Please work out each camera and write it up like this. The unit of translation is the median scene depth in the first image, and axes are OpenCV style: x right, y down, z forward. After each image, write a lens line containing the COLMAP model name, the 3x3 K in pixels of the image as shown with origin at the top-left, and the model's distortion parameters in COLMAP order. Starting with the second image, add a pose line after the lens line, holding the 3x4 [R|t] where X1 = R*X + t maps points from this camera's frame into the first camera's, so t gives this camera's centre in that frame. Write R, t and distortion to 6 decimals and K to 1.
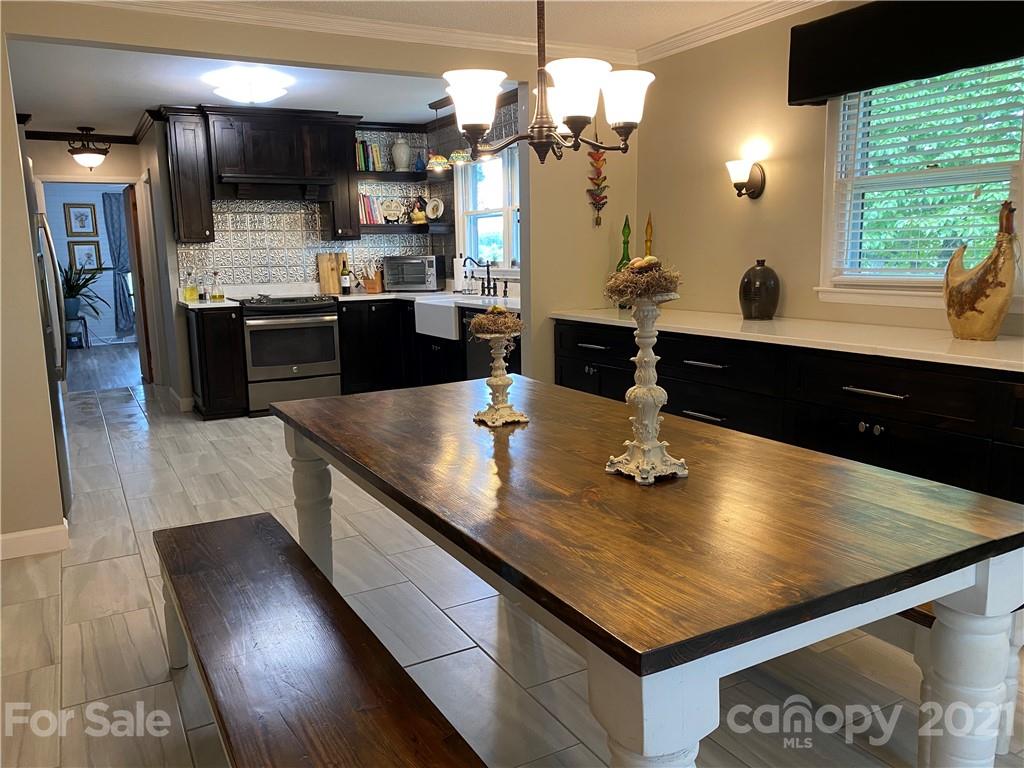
lens RADIAL K [[778.9, 0, 488.7], [0, 778.9, 386.0], [0, 0, 1]] dist [0.006778, -0.010776]
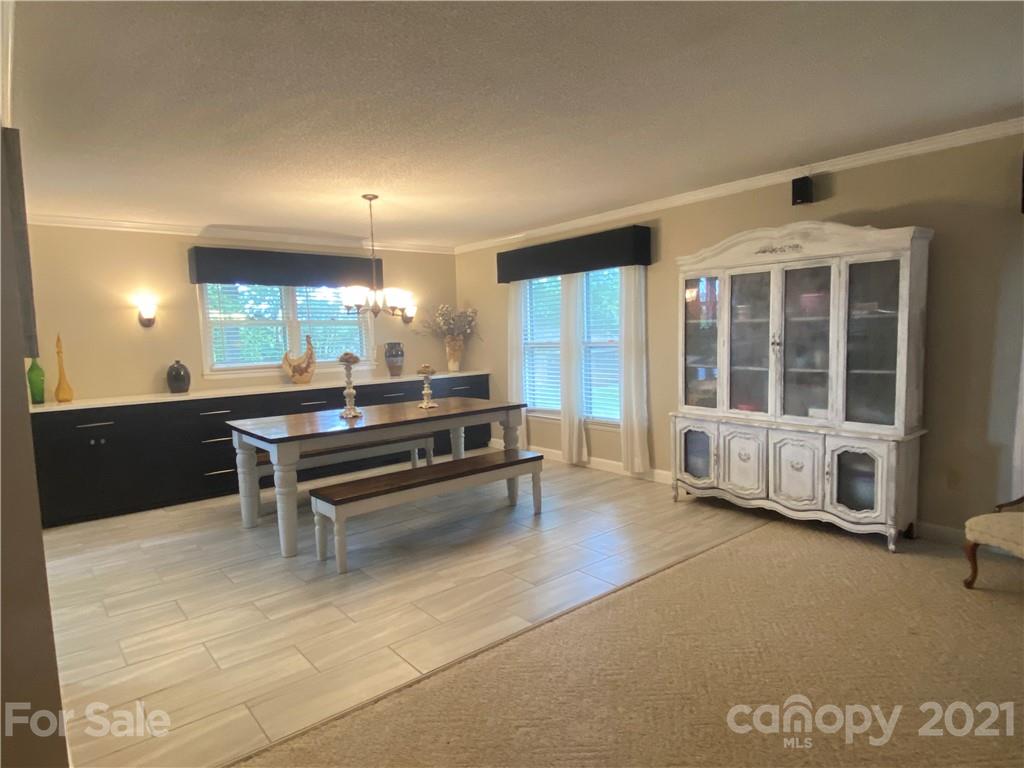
lens RADIAL K [[580.3, 0, 508.3], [0, 580.3, 390.6], [0, 0, 1]] dist [0.000017, -0.001515]
pose [[-0.199446, -0.060683, 0.978028, -1.423599], [0.203279, 0.973806, 0.101875, -0.087940], [-0.958592, 0.219132, -0.181887, 0.622349]]
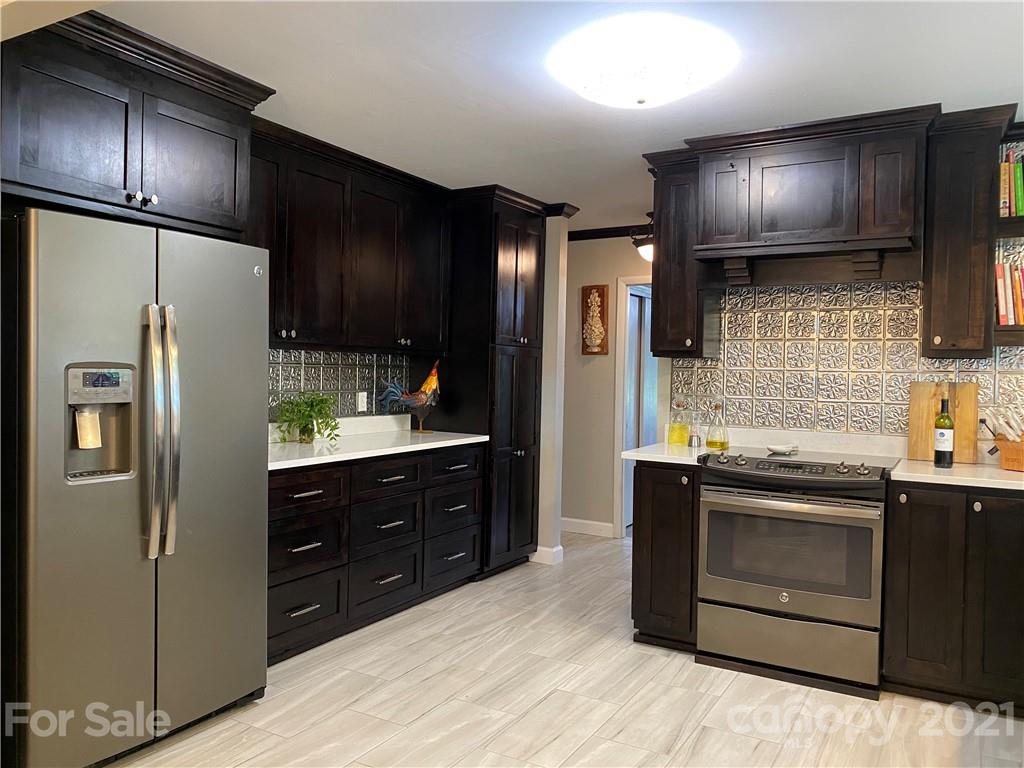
lens RADIAL K [[778.9, 0, 509.2], [0, 778.9, 382.6], [0, 0, 1]] dist [0.006778, -0.010776]
pose [[0.525567, 0.045122, -0.849555, 0.194162], [-0.173706, 0.983247, -0.055239, -0.210544], [0.832830, 0.176605, 0.524600, 1.121123]]
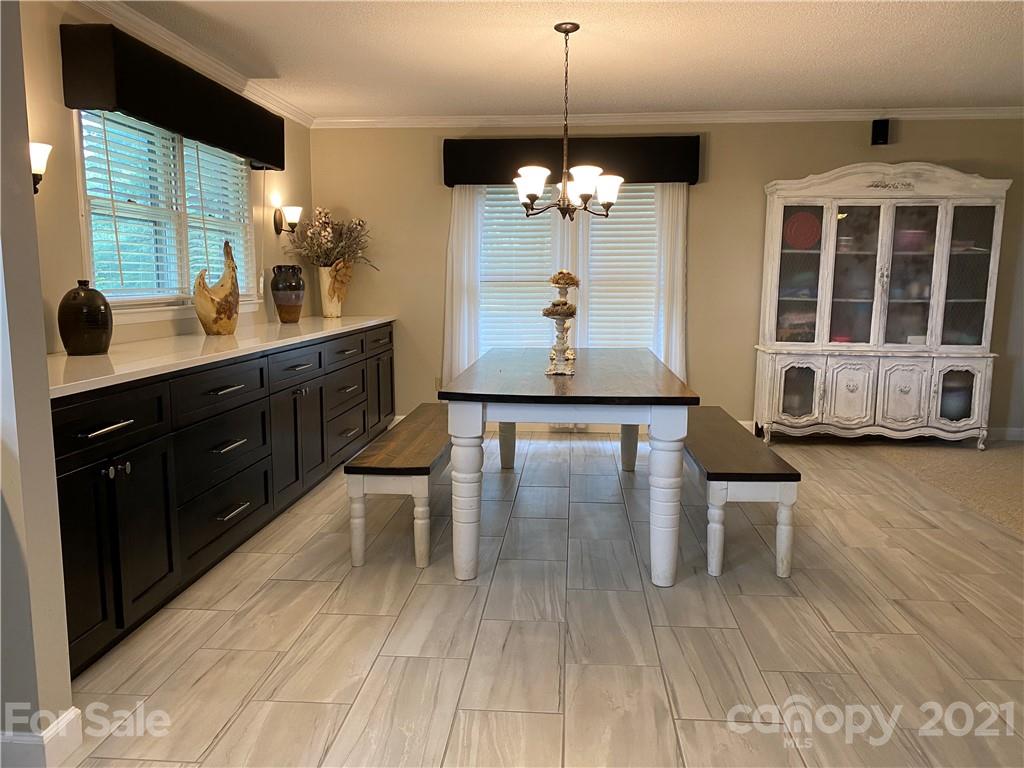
lens RADIAL K [[778.9, 0, 508.6], [0, 778.9, 381.5], [0, 0, 1]] dist [0.006778, -0.010776]
pose [[-0.835405, -0.045347, 0.547760, -0.571890], [0.116556, 0.959308, 0.257181, -0.265570], [-0.537133, 0.278695, -0.796126, 1.751294]]
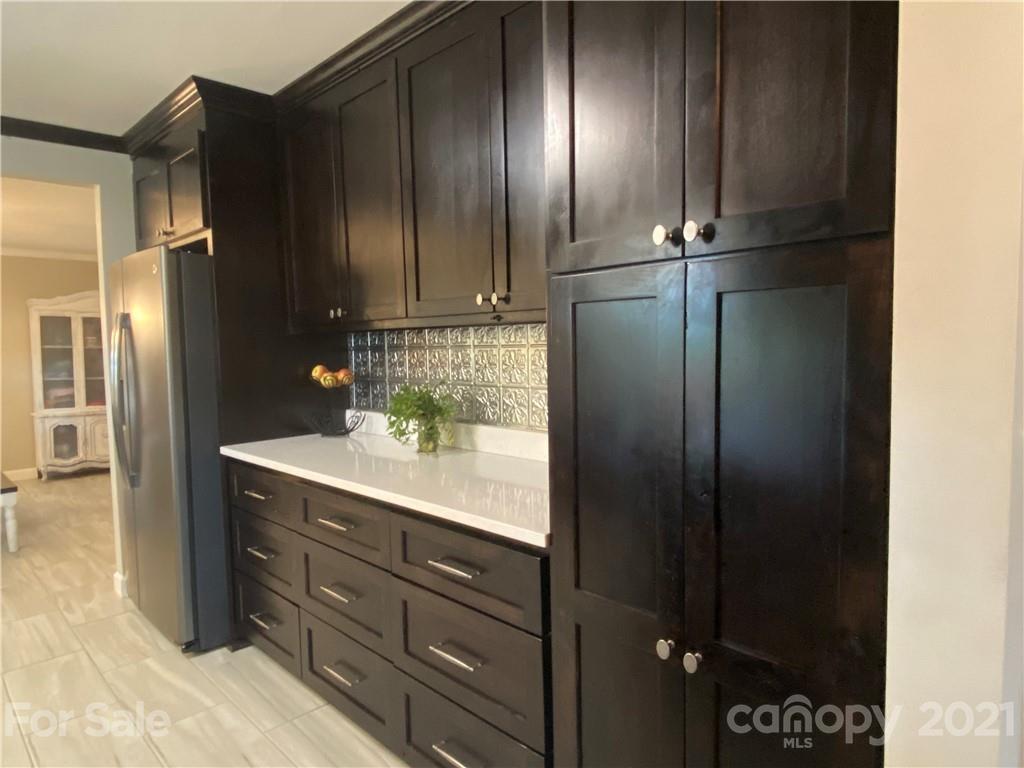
lens RADIAL K [[620.3, 0, 512.6], [0, 620.3, 382.8], [0, 0, 1]] dist [-0.016427, -0.000189]
pose [[-0.954486, 0.058644, -0.292432, -0.991853], [-0.011081, 0.972829, 0.231258, -0.392496], [0.298048, 0.223973, -0.927903, 2.295653]]
